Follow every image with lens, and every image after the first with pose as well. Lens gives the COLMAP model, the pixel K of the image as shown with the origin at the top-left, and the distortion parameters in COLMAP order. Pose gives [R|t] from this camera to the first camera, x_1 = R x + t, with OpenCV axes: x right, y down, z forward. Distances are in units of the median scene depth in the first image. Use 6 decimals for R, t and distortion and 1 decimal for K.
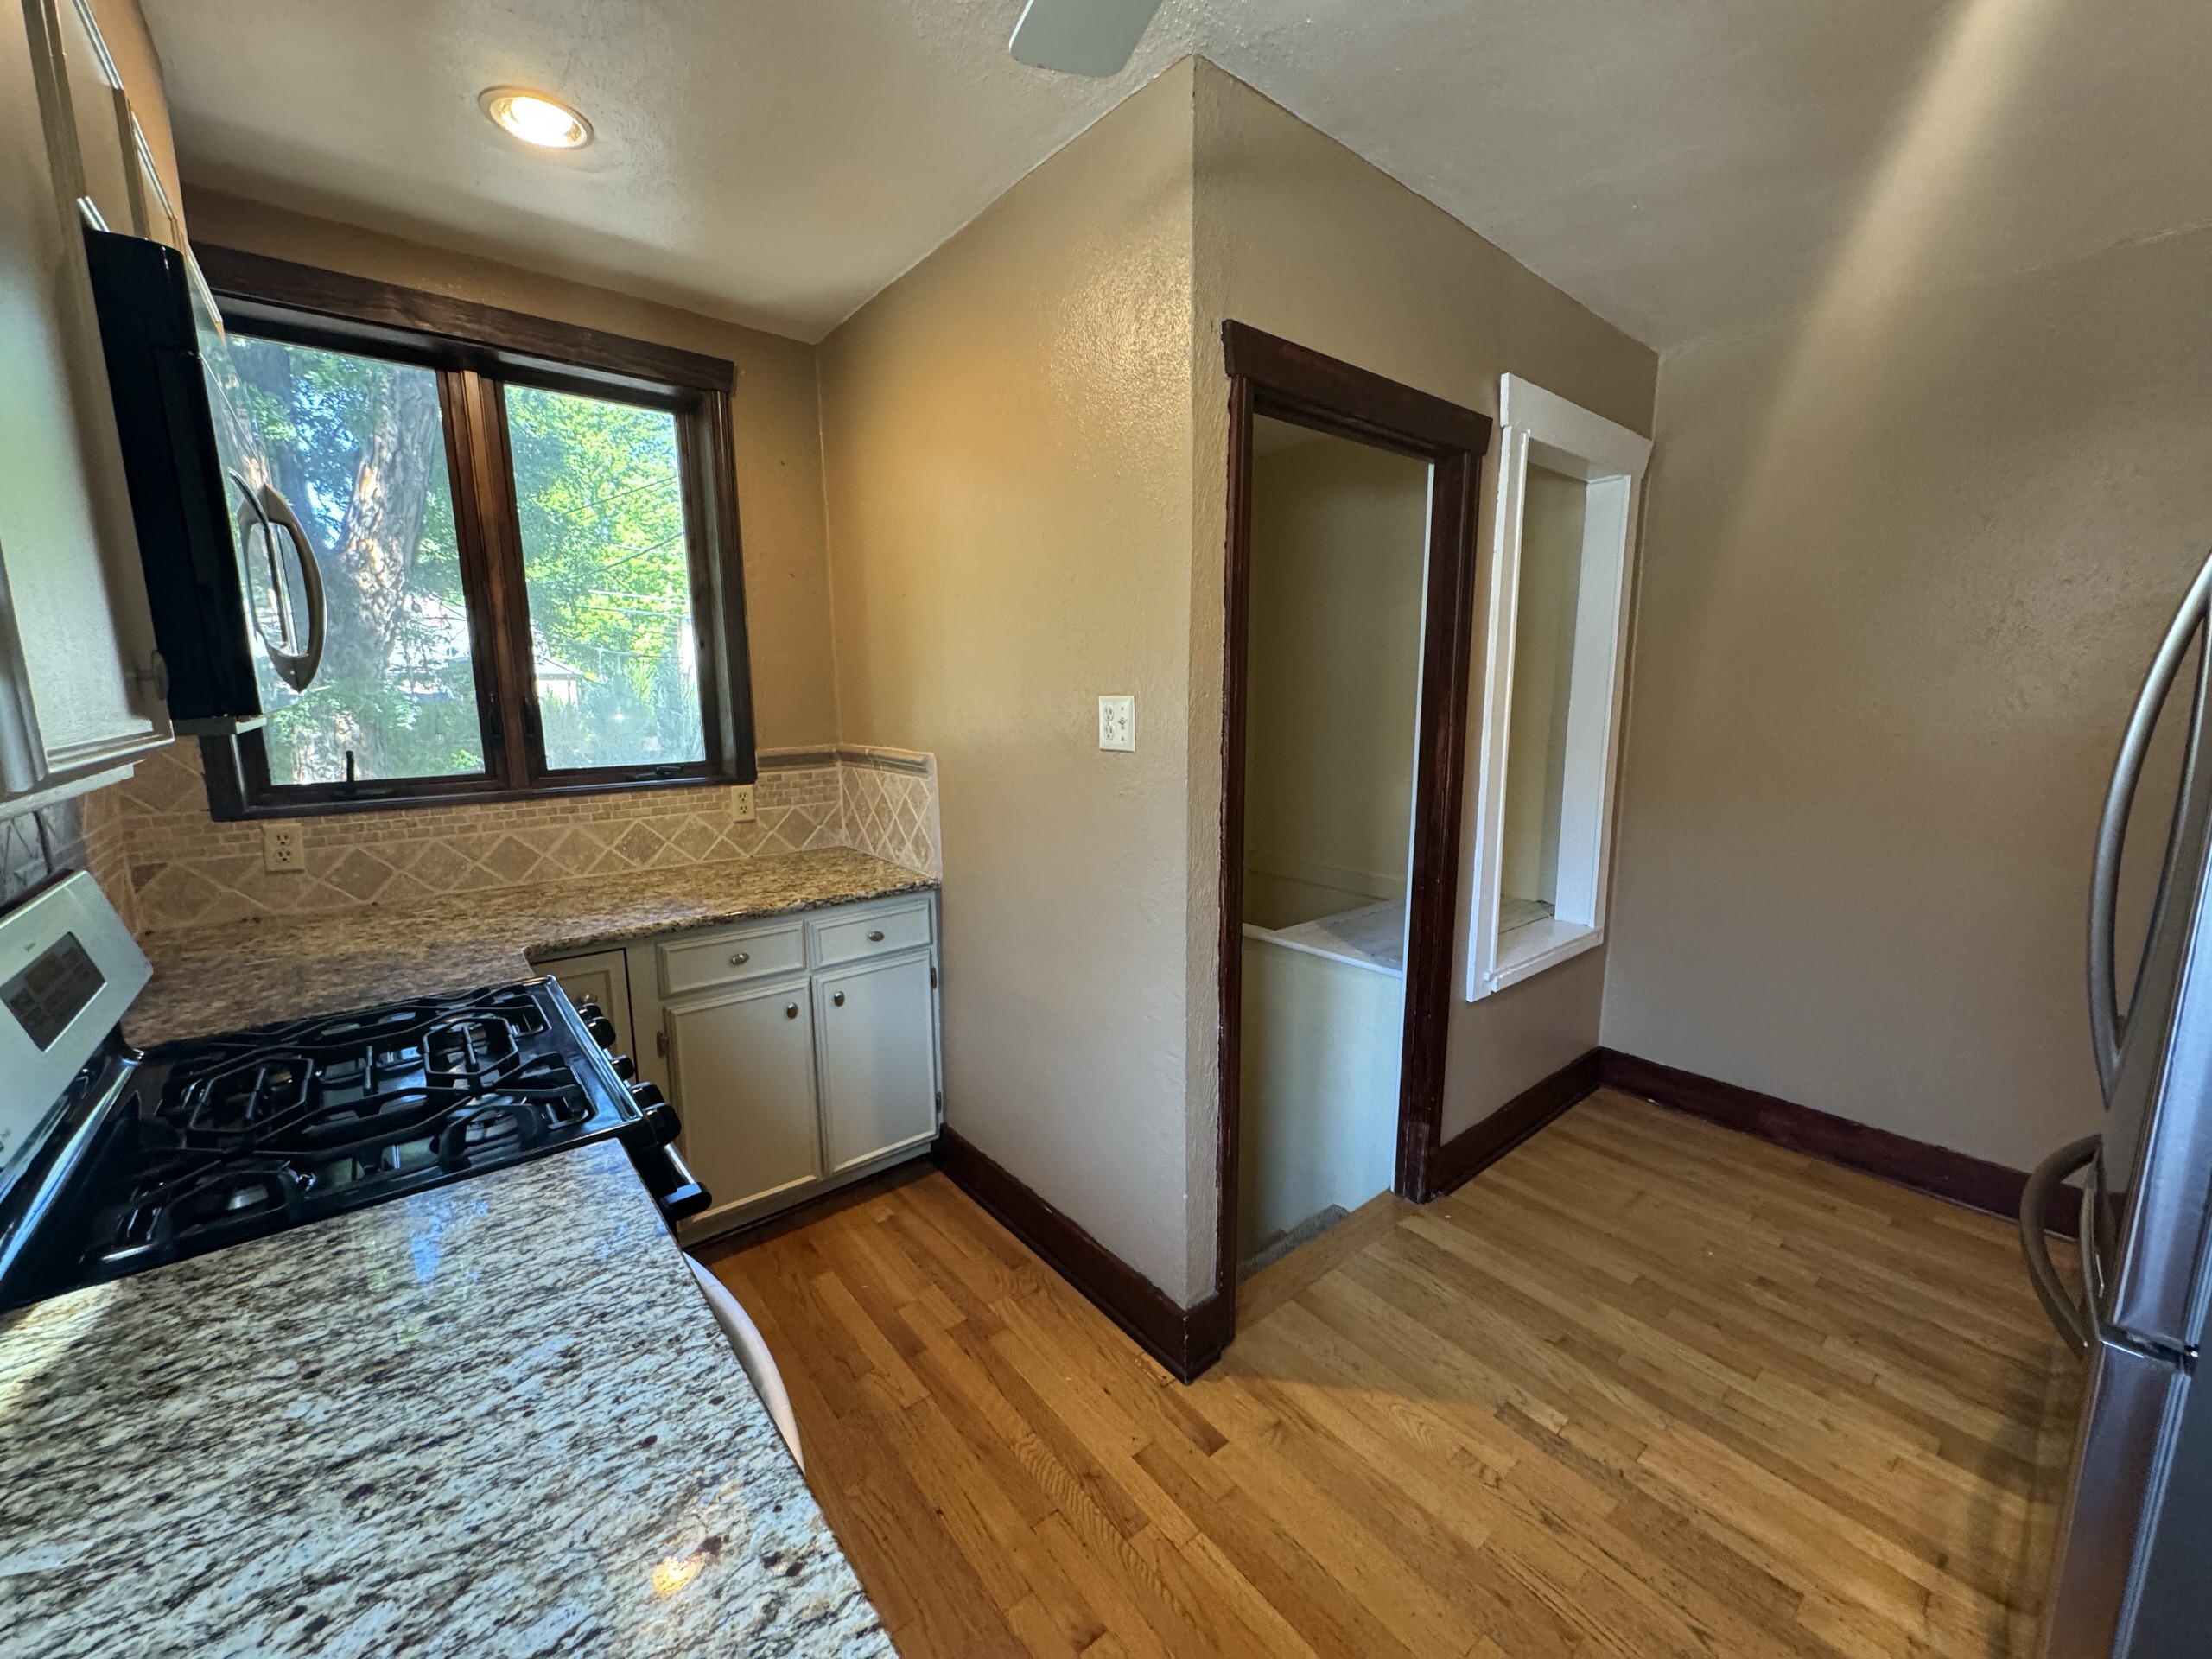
lens RADIAL K [[879.3, 0, 1110.6], [0, 879.3, 819.5], [0, 0, 1]] dist [0.000316, -0.001309]
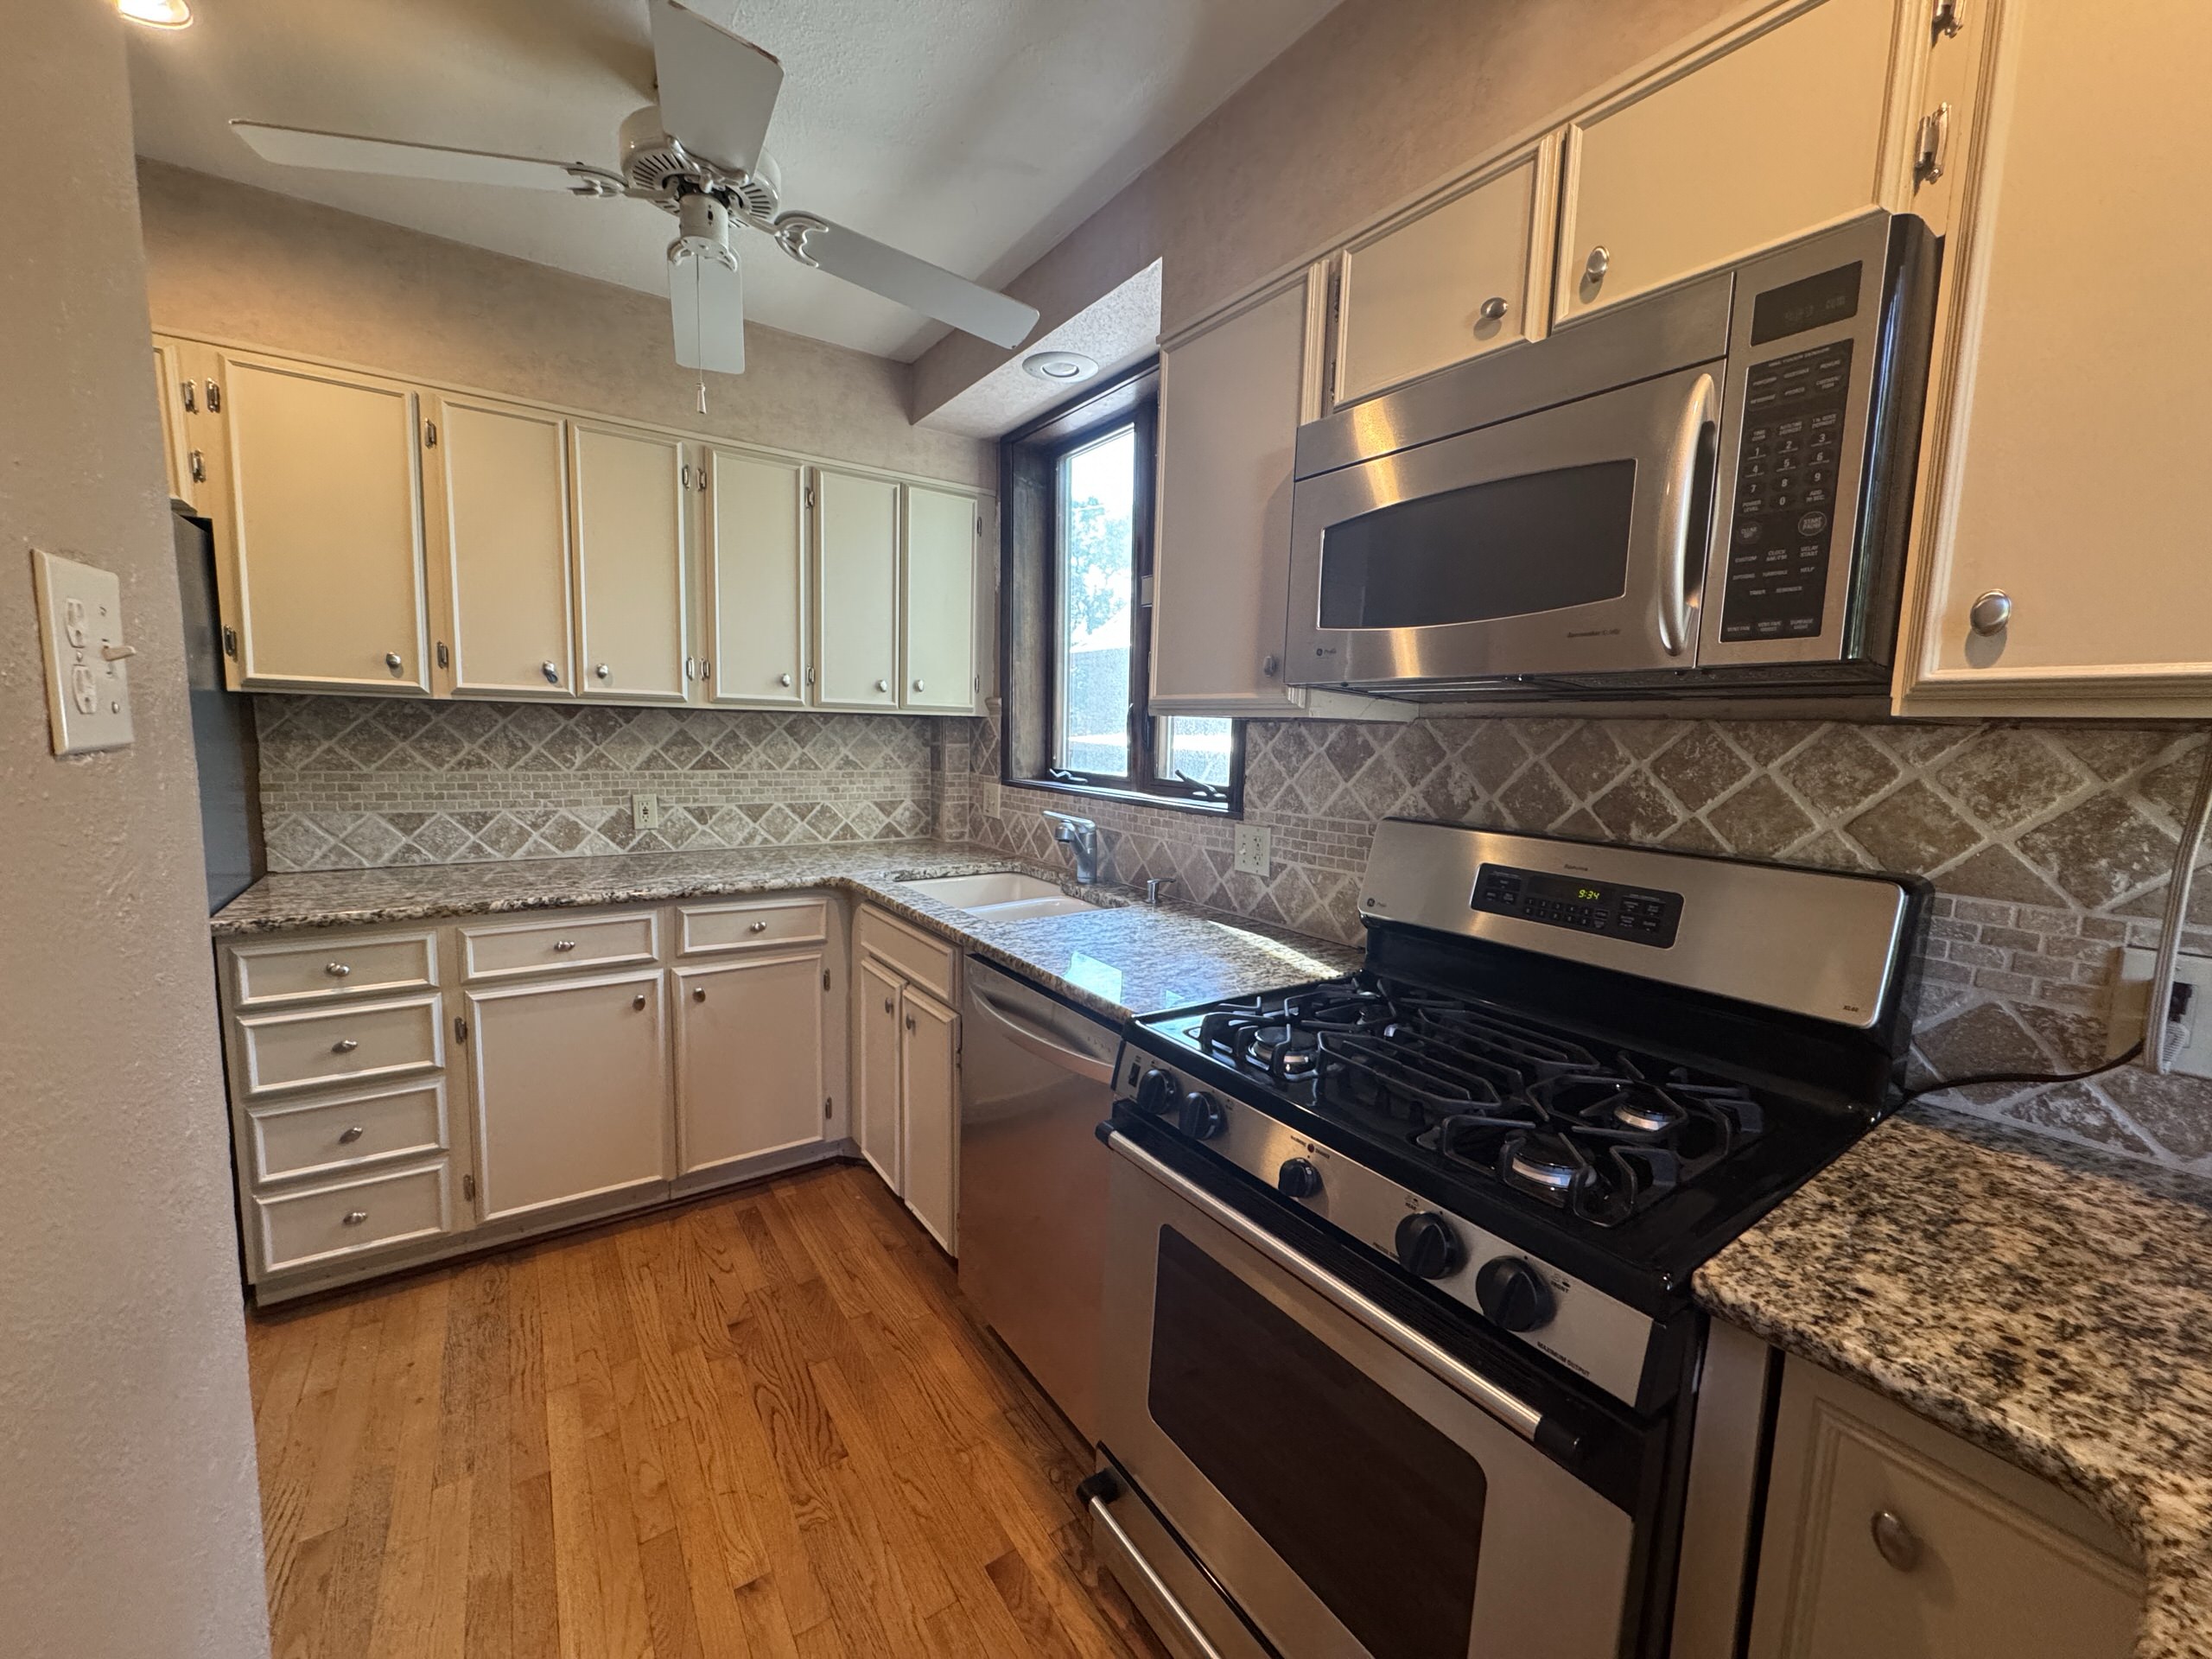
lens RADIAL K [[879.3, 0, 1108.5], [0, 879.3, 836.9], [0, 0, 1]] dist [0.000316, -0.001309]
pose [[-0.996184, -0.034292, 0.080258, -0.471306], [-0.010994, 0.961557, 0.274385, -0.177883], [-0.086582, 0.272455, -0.958265, 1.664082]]
